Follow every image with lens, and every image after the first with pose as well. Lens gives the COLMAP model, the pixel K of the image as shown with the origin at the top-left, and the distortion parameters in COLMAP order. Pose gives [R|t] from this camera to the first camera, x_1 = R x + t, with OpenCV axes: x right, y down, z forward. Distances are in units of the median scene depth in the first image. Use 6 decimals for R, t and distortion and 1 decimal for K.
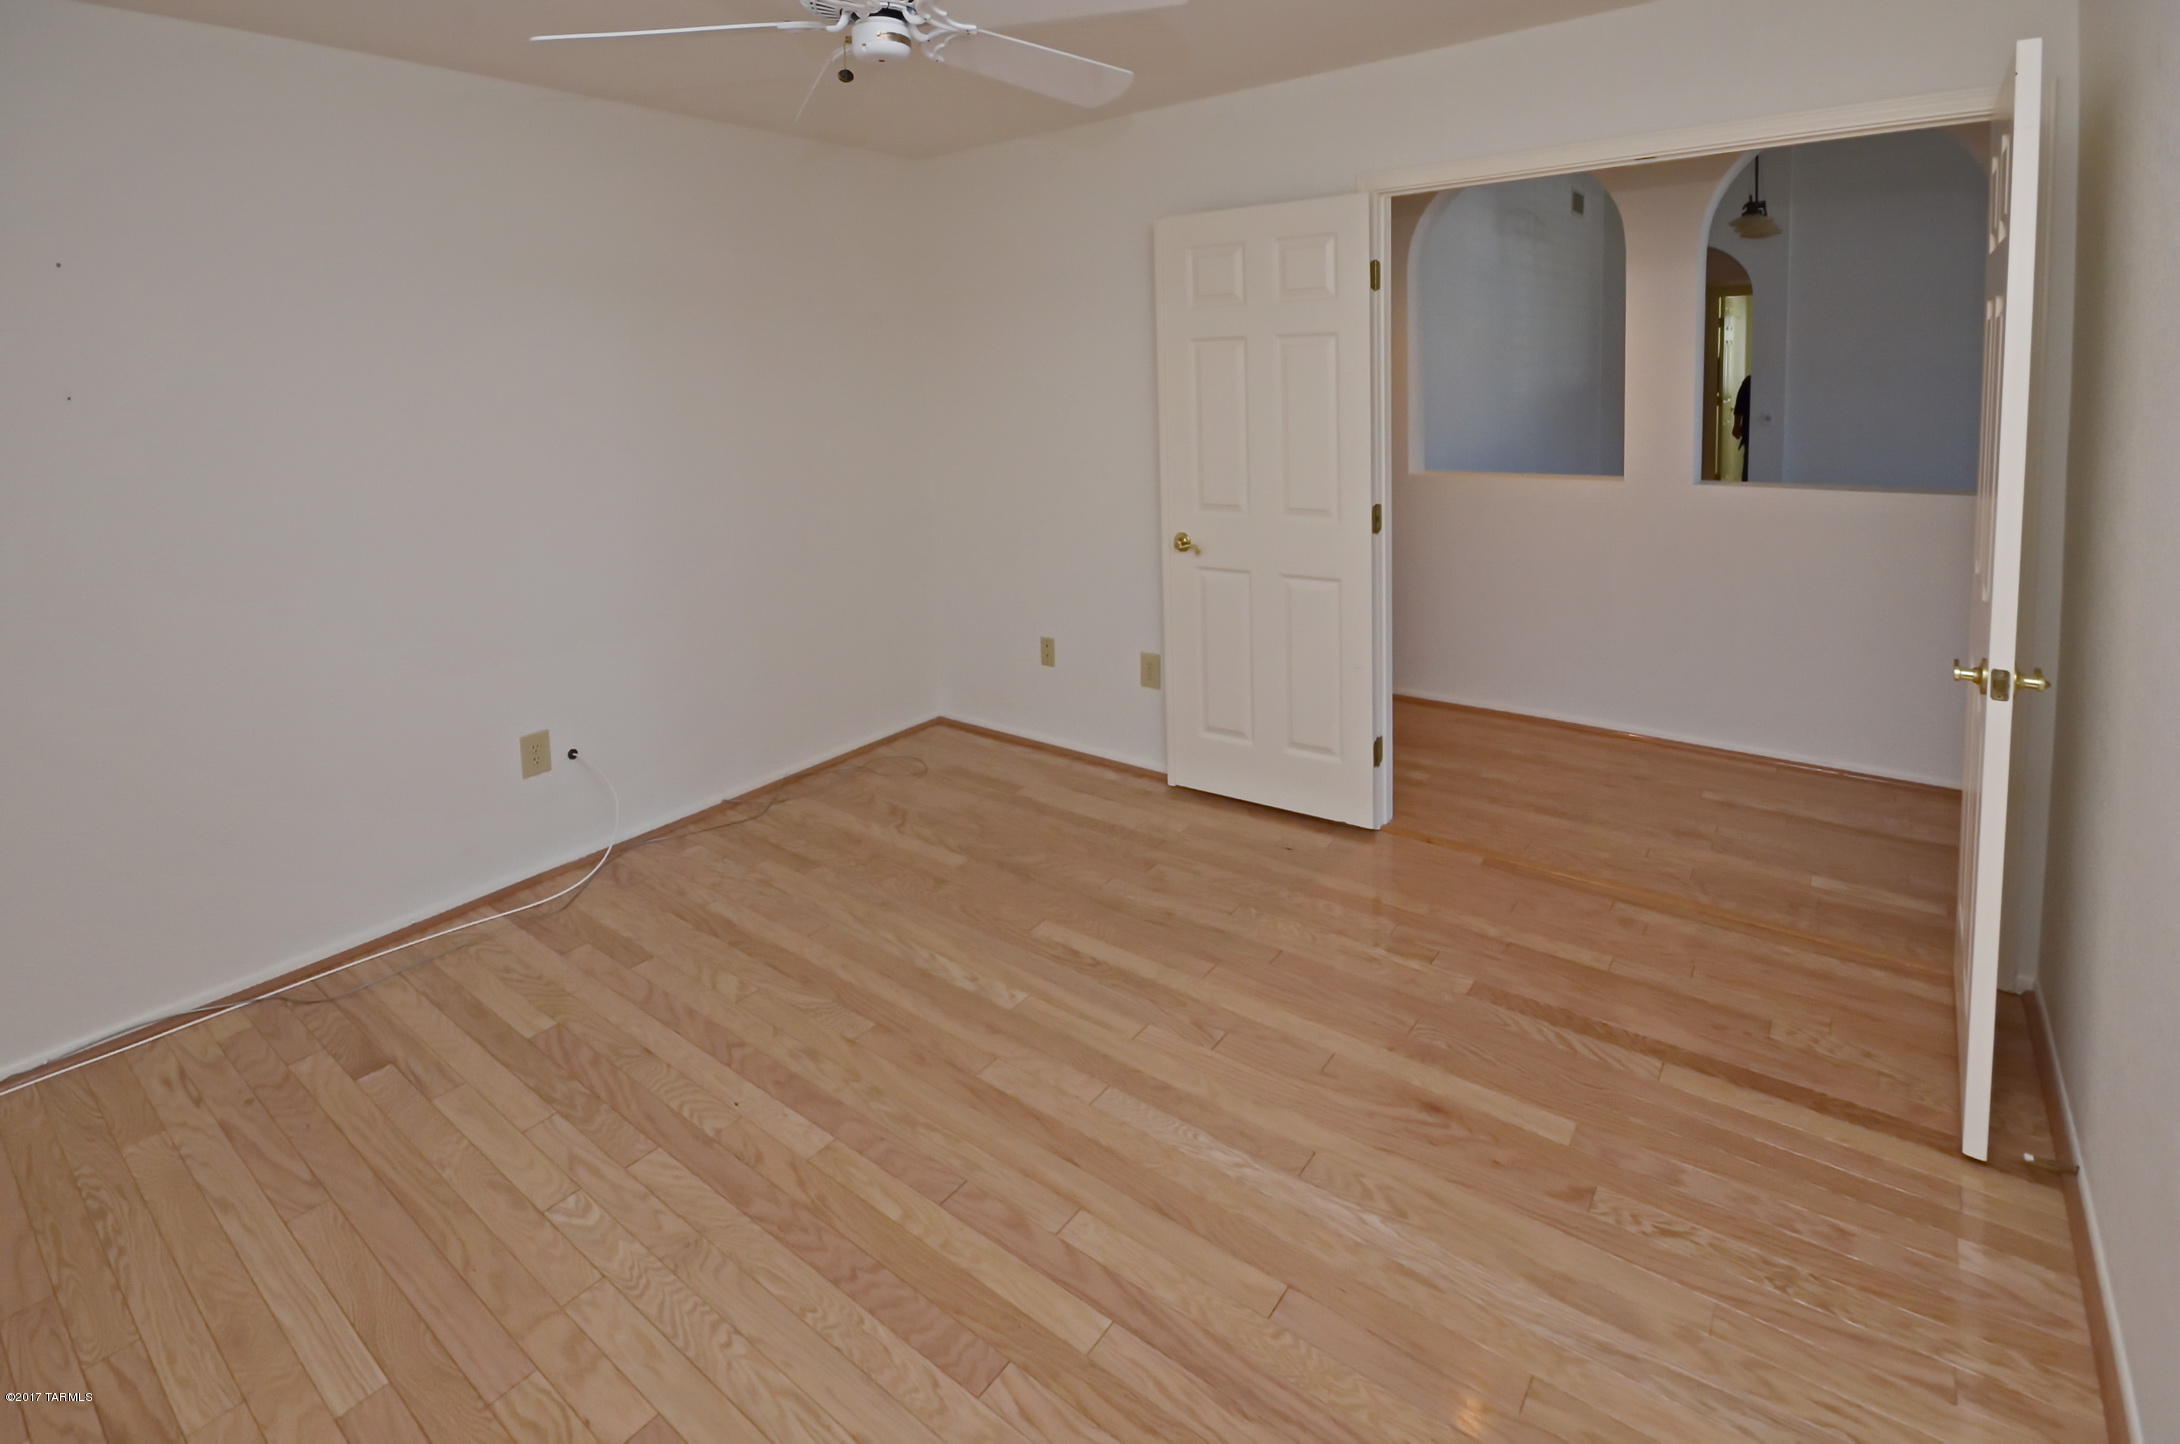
lens RADIAL K [[1040.6, 0, 1087.5], [0, 1040.6, 720.7], [0, 0, 1]] dist [-0.004729, -0.000629]
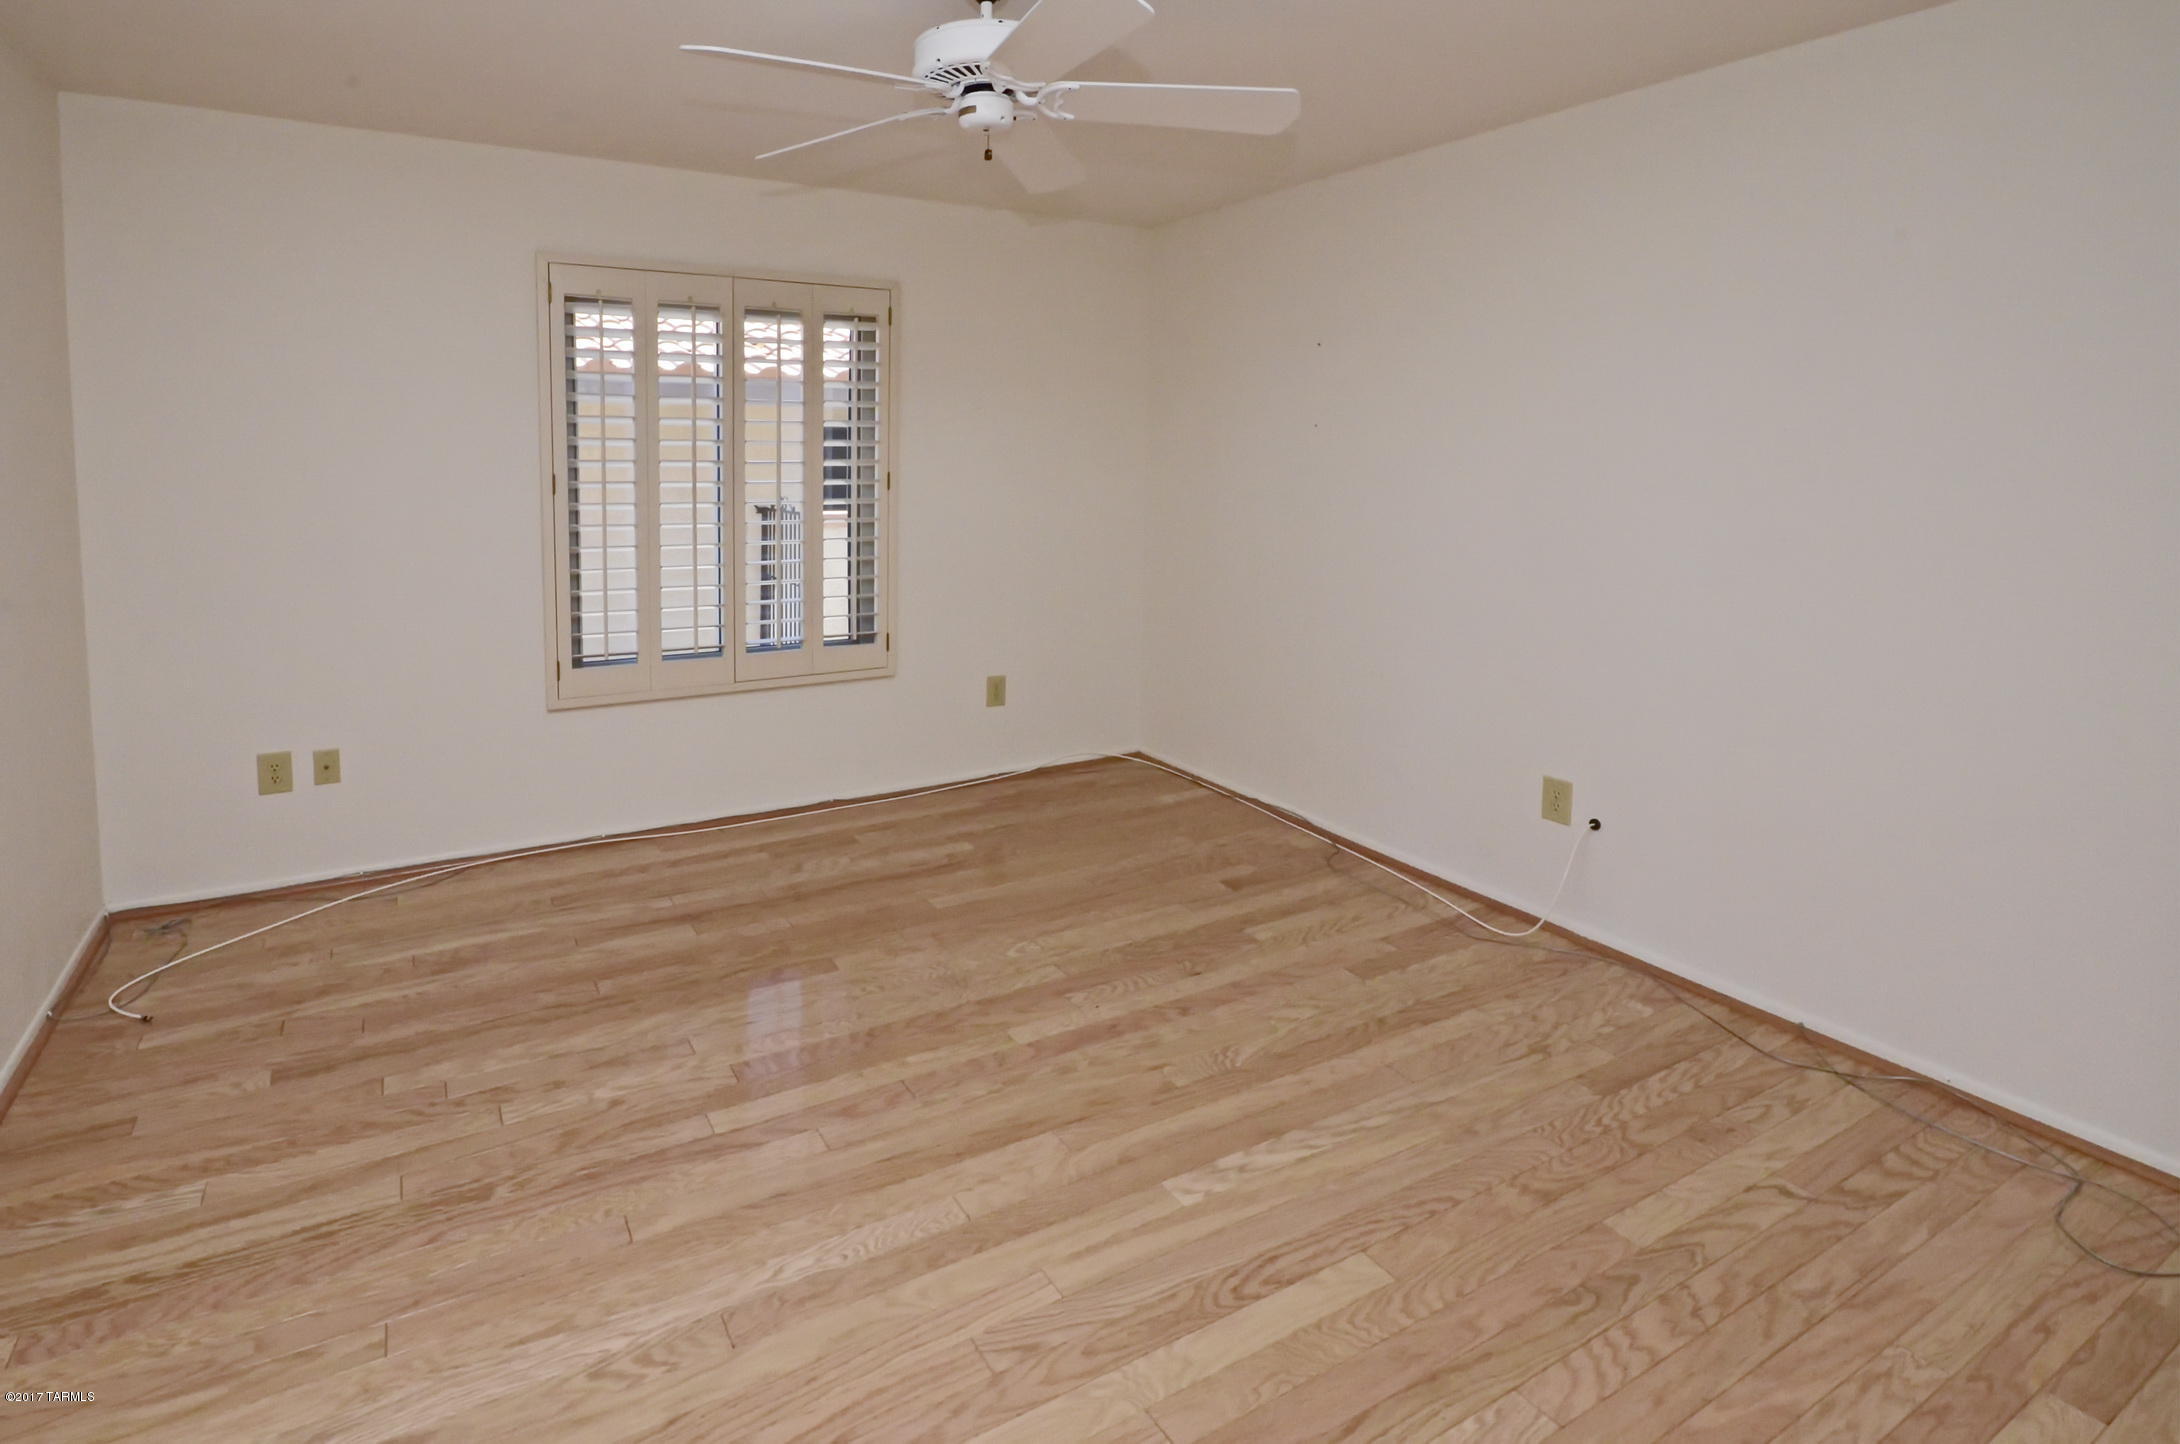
lens RADIAL K [[1040.6, 0, 1086.9], [0, 1040.6, 723.8], [0, 0, 1]] dist [-0.004729, -0.000629]
pose [[-0.373451, 0.257466, -0.891205, 0.595164], [-0.289776, 0.880259, 0.375732, -0.335841], [0.881229, 0.398567, -0.254126, 1.042697]]
